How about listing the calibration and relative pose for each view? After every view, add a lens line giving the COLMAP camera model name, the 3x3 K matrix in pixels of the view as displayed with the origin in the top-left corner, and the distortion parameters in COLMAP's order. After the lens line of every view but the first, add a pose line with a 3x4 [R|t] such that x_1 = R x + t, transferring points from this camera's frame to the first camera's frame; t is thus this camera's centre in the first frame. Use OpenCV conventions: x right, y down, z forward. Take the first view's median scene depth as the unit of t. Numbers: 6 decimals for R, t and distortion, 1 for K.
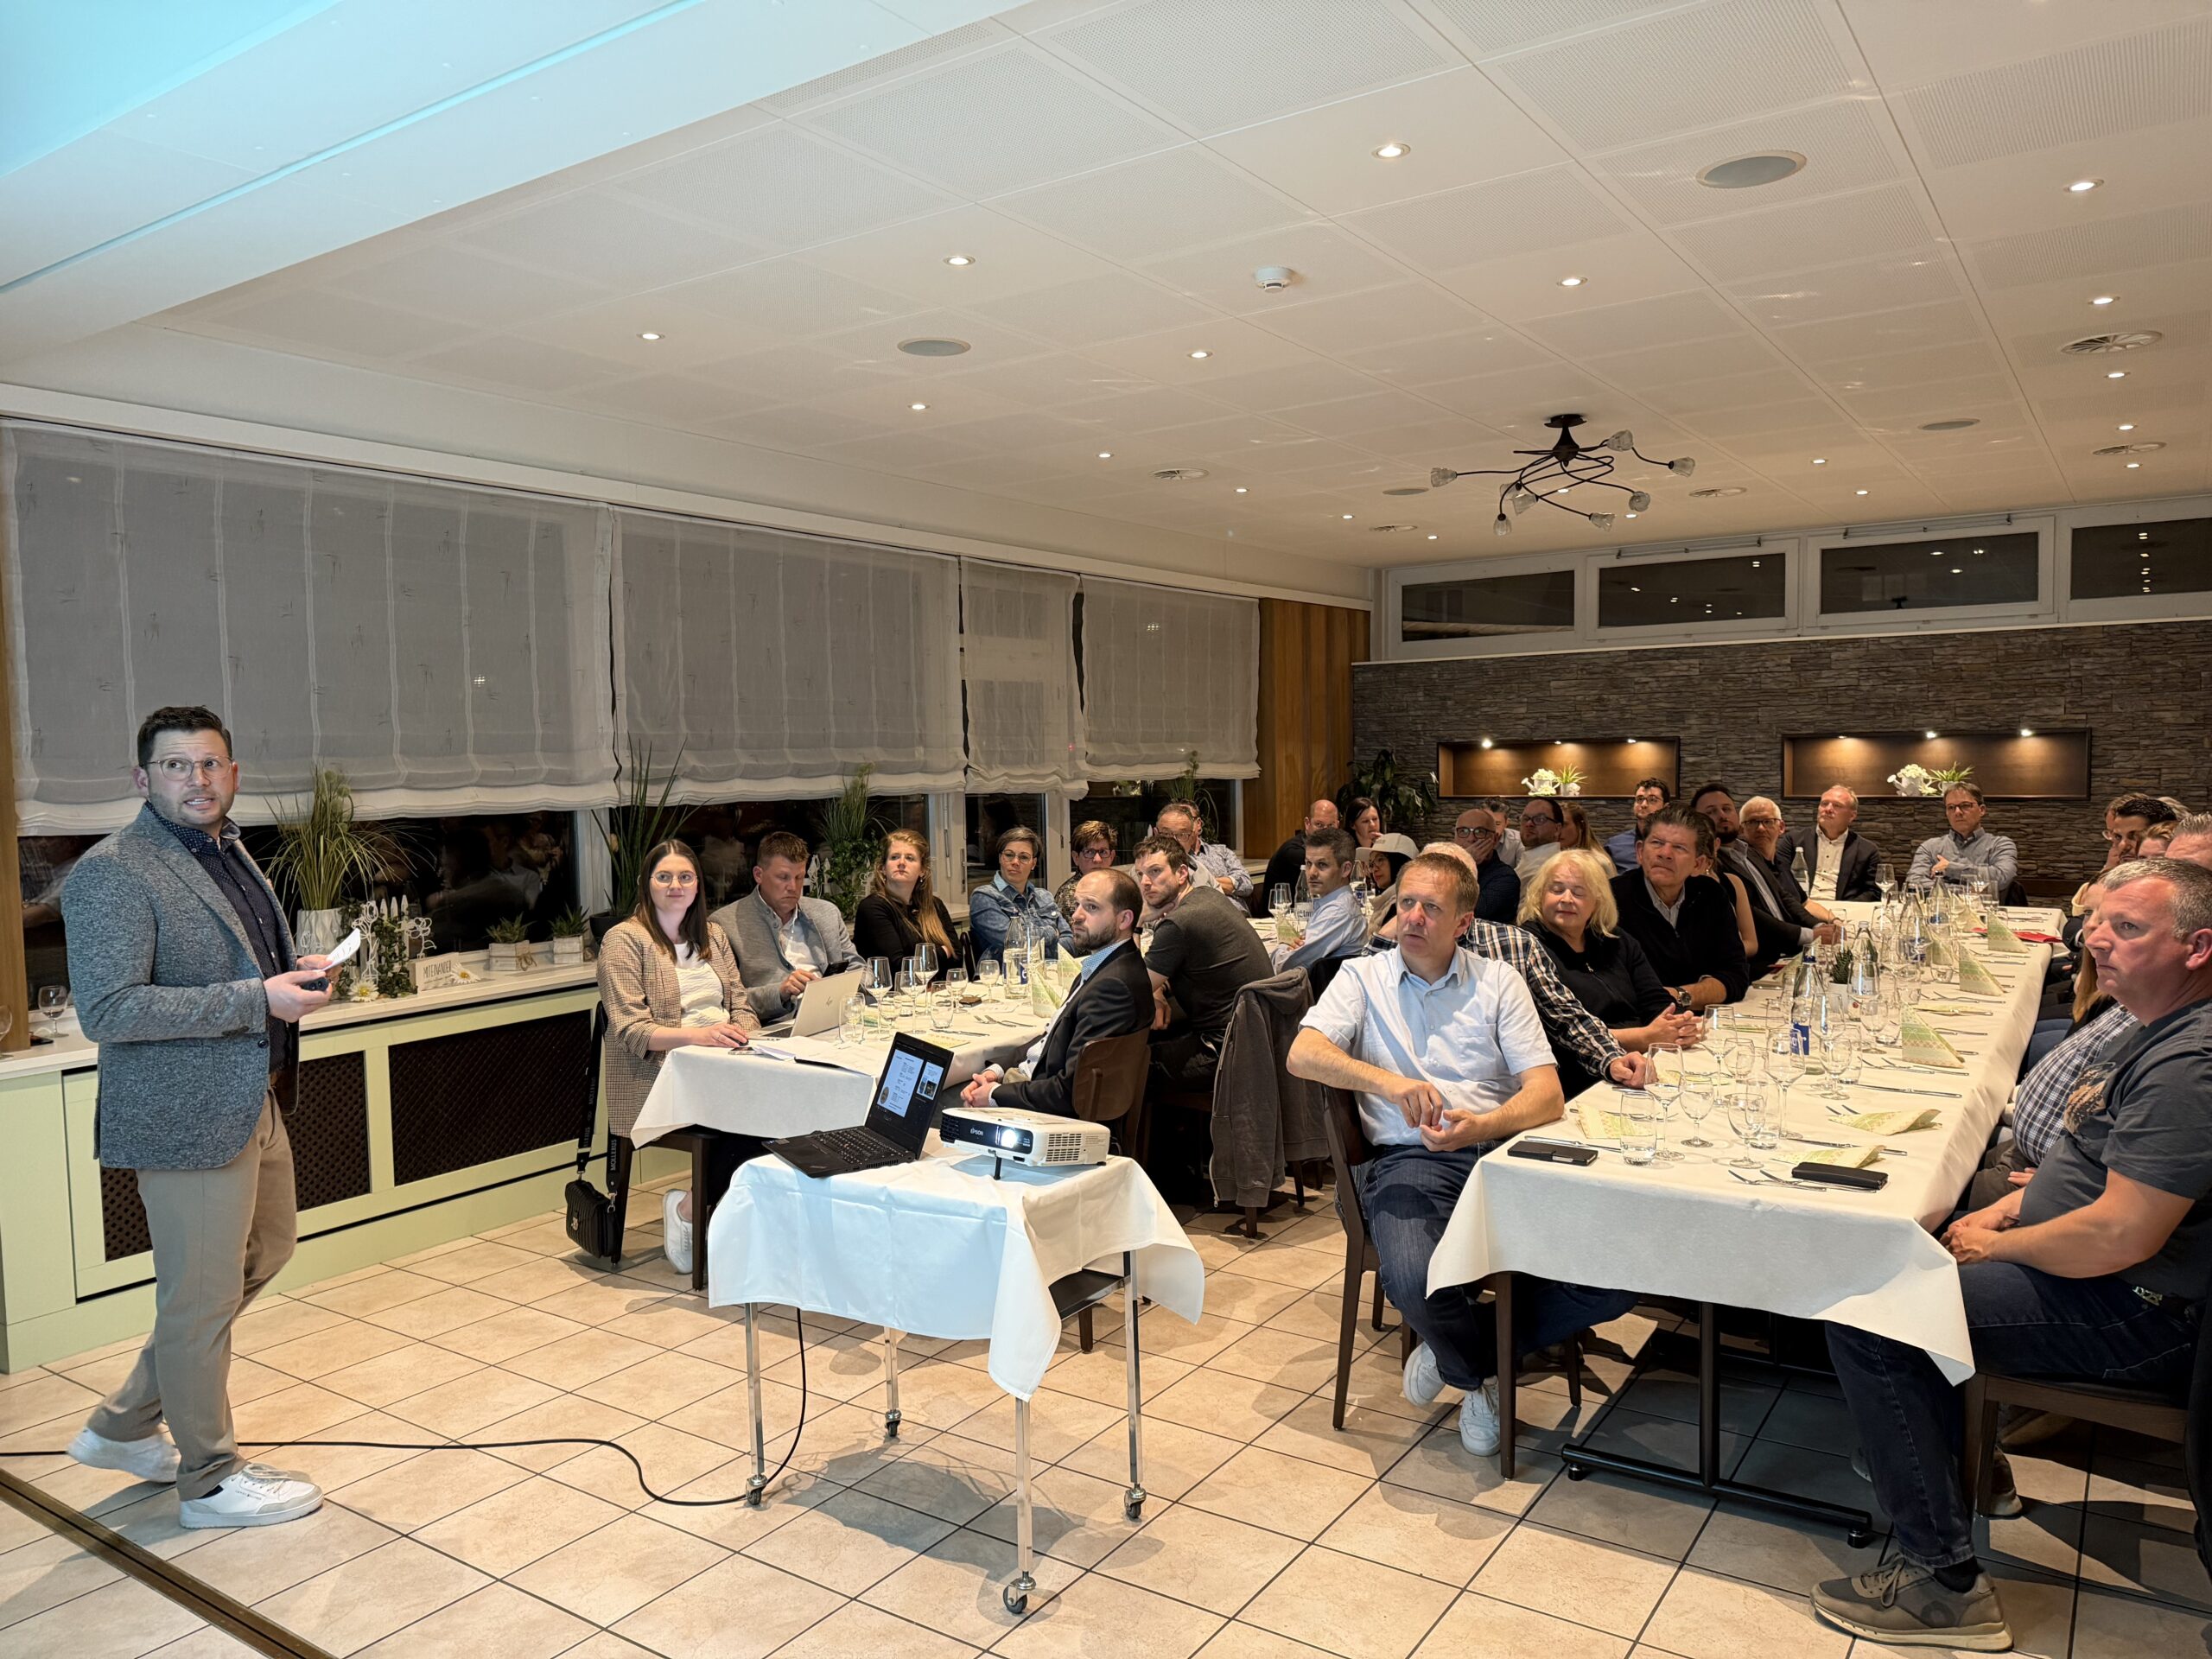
lens RADIAL K [[1524.4, 0, 1110.8], [0, 1524.4, 841.5], [0, 0, 1]] dist [0.125898, -0.191621]
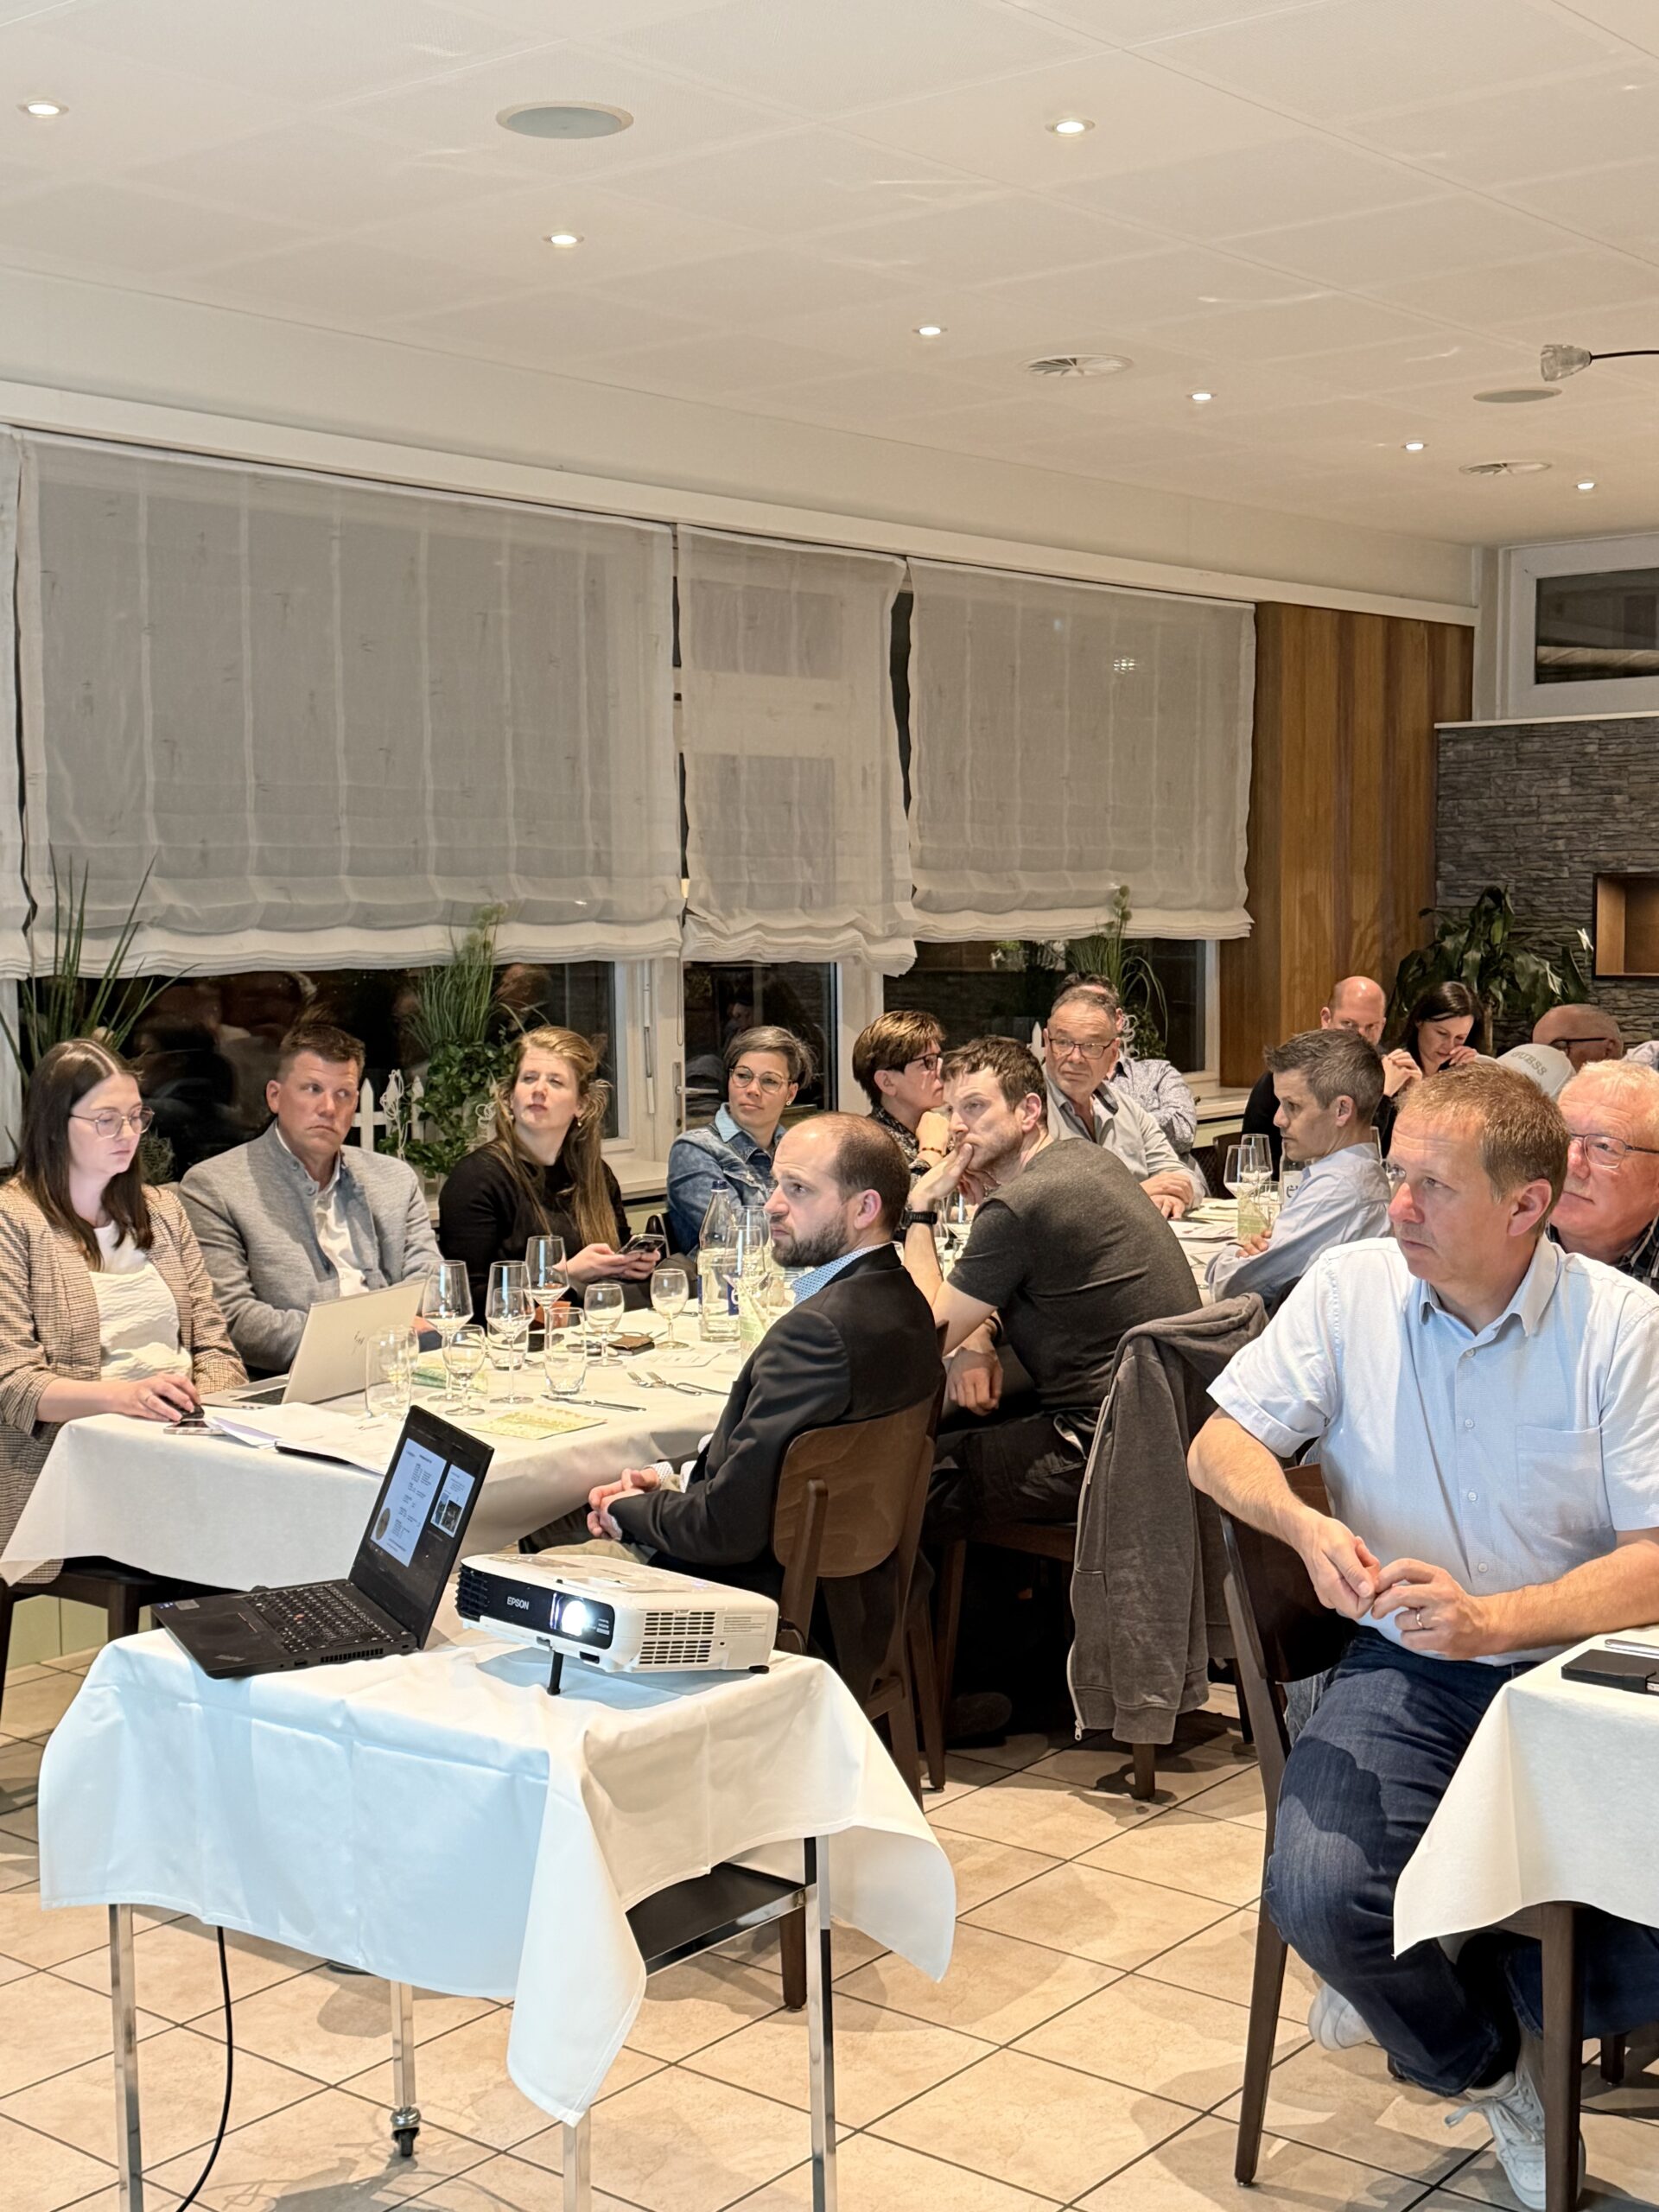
lens RADIAL K [[2710.8, 0, 816.9], [0, 2710.8, 1099.7], [0, 0, 1]] dist [0.190501, -0.393227]
pose [[0.996012, 0.014393, -0.088051, 0.053256], [-0.012782, 0.999741, 0.018834, -0.001013], [0.088299, -0.017633, 0.995938, 0.043975]]
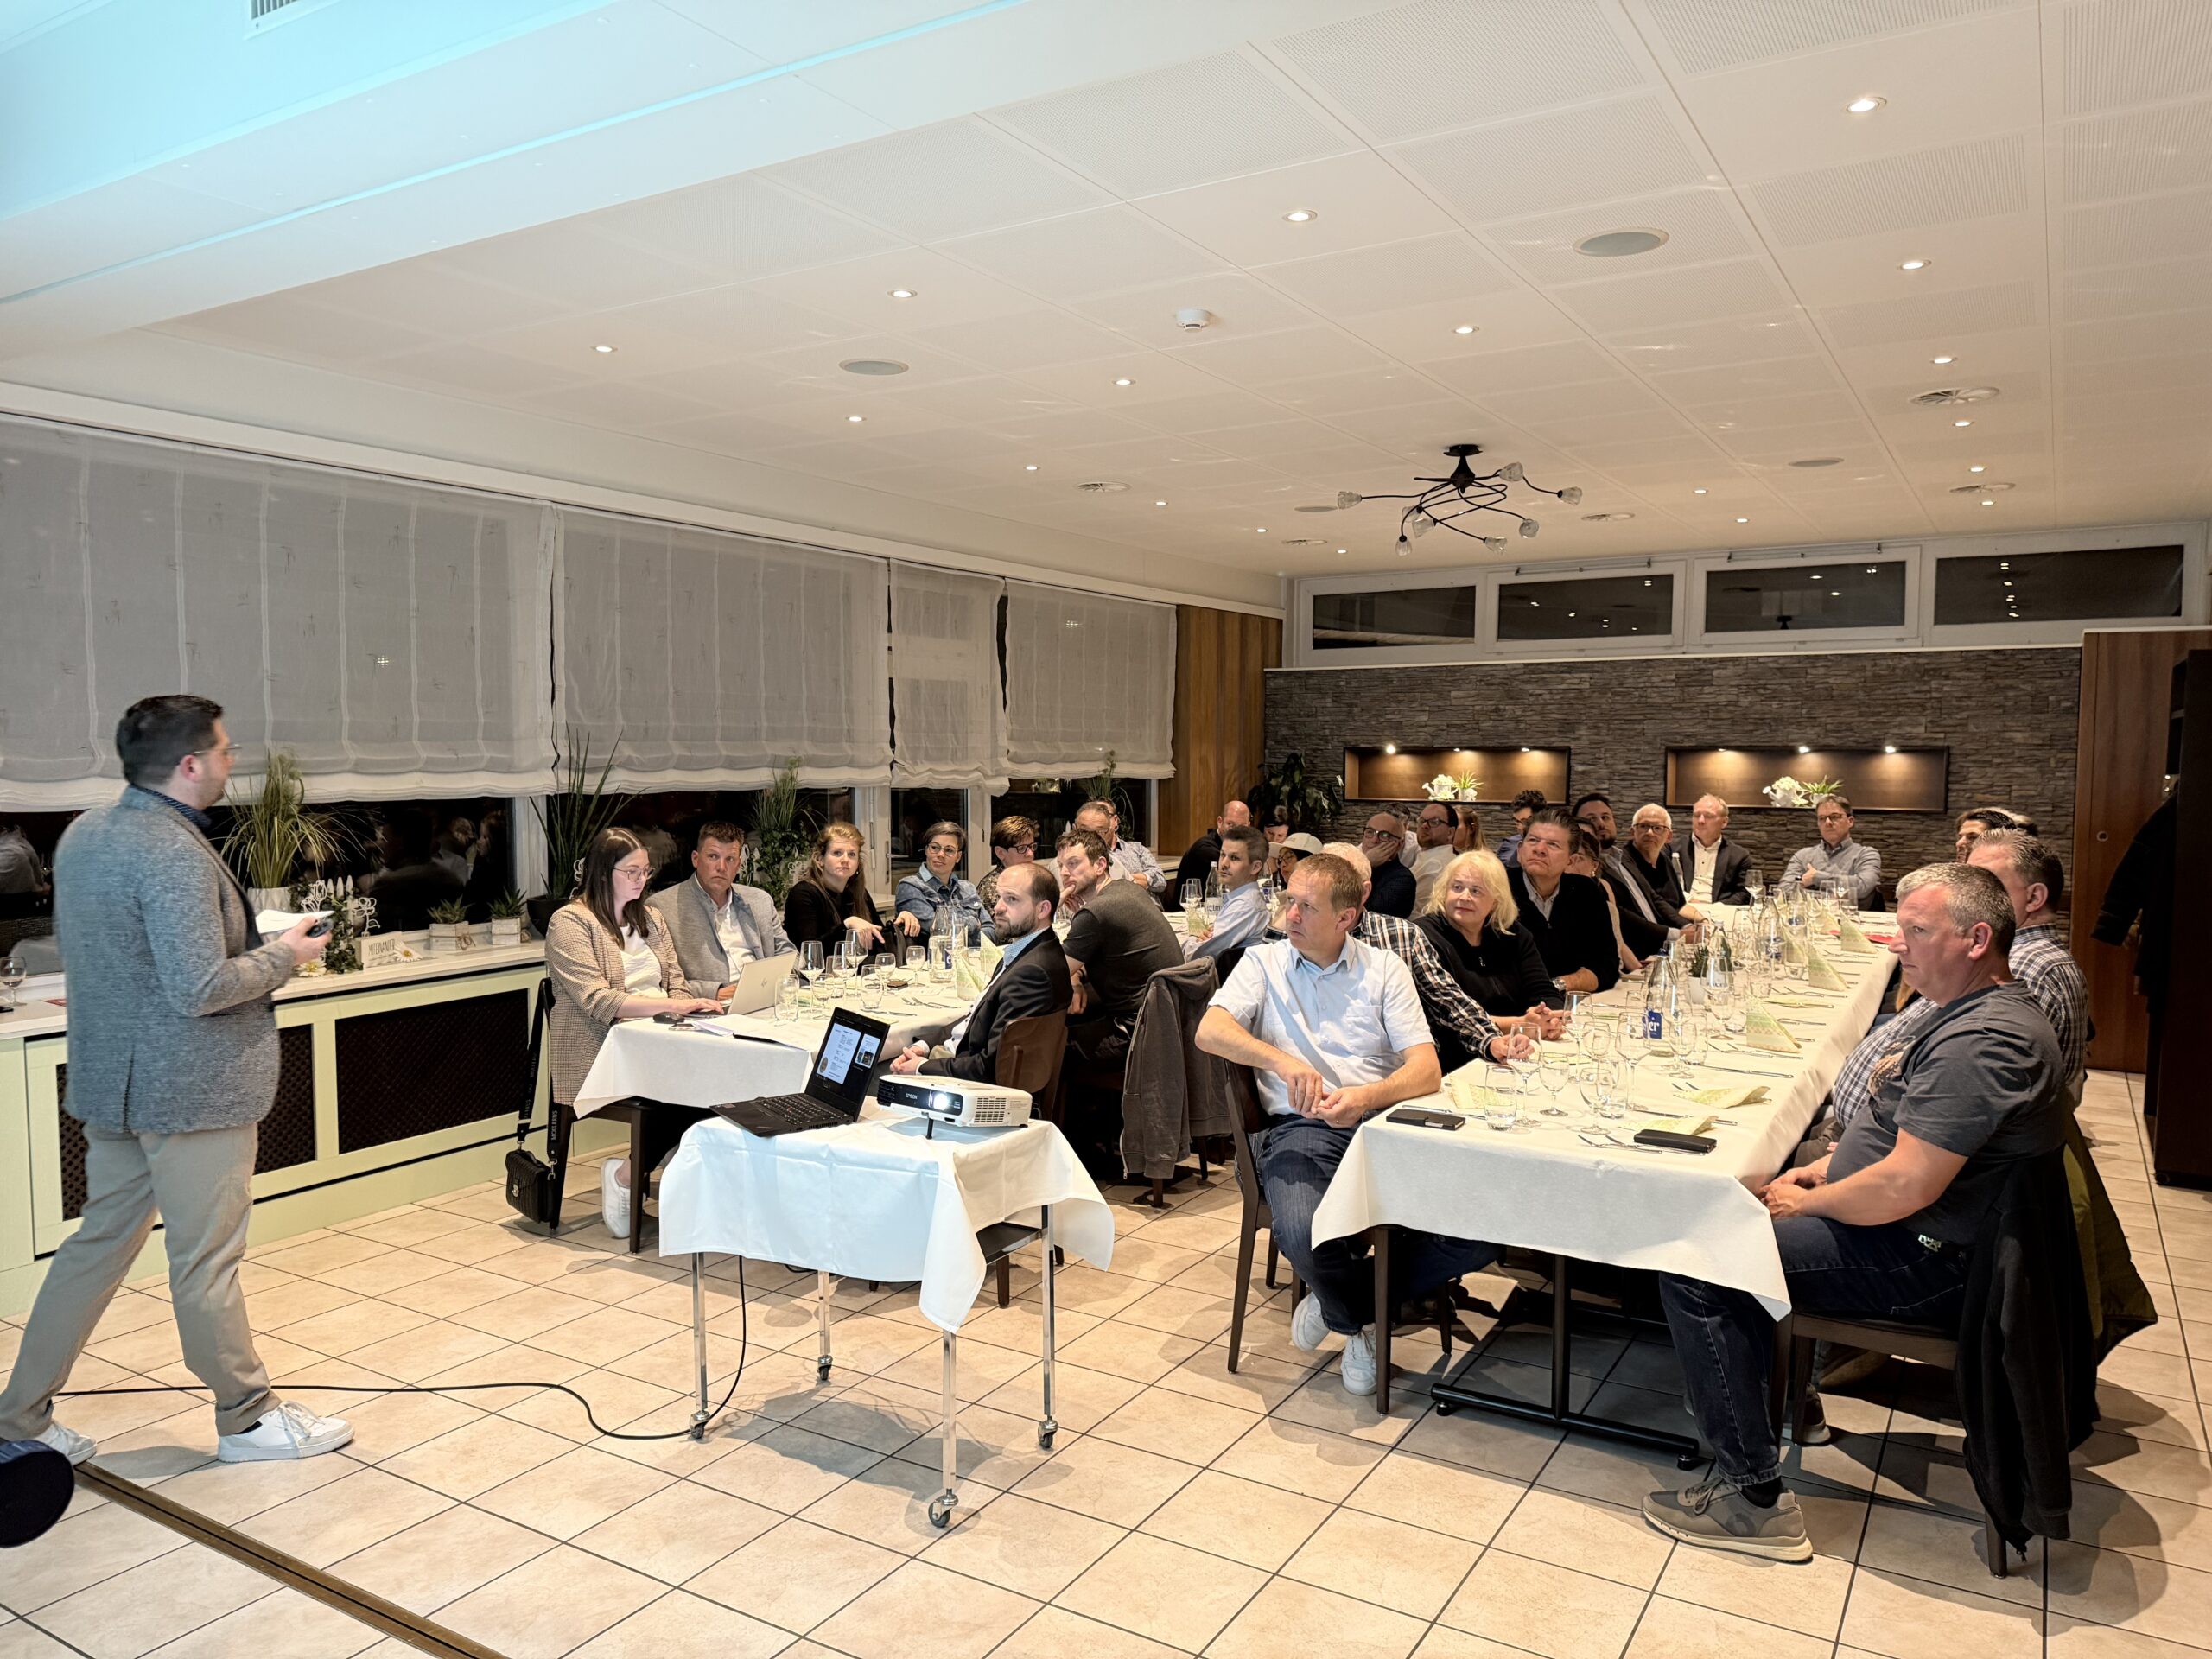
lens RADIAL K [[1528.0, 0, 1099.1], [0, 1528.0, 840.6], [0, 0, 1]] dist [0.172971, -0.340060]
pose [[0.998681, 0.017315, 0.048332, -0.005103], [-0.017395, 0.999848, 0.001234, 0.001019], [-0.048303, -0.002073, 0.998831, -0.064209]]
